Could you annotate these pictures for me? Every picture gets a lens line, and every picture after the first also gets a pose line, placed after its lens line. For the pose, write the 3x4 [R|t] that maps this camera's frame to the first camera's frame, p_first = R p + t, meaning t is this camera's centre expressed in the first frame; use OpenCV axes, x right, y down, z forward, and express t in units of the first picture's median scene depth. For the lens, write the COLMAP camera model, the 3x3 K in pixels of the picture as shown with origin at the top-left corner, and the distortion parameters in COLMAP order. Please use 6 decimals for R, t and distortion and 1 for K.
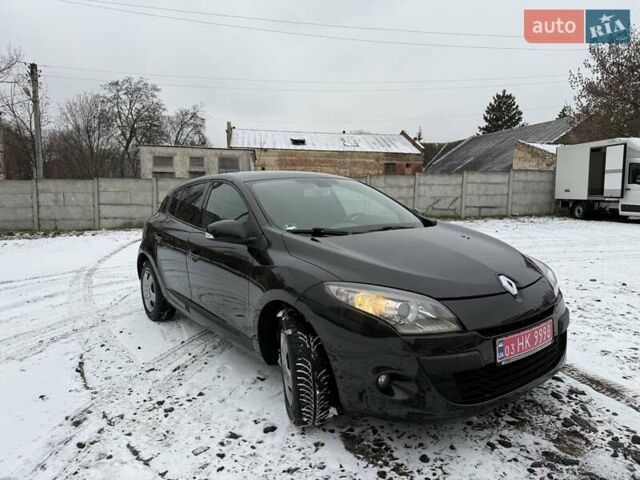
lens RADIAL K [[458.4, 0, 319.0], [0, 458.4, 245.0], [0, 0, 1]] dist [0.007937, -0.014982]
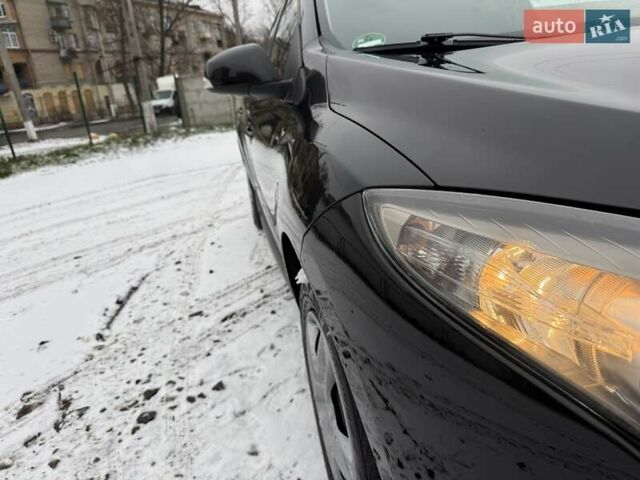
lens RADIAL K [[458.4, 0, 308.8], [0, 458.4, 233.6], [0, 0, 1]] dist [0.007937, -0.014982]
pose [[0.892156, 0.049914, -0.448961, 0.066292], [0.047880, 0.977829, 0.203857, 0.033541], [0.449182, -0.203369, 0.869986, 0.524516]]
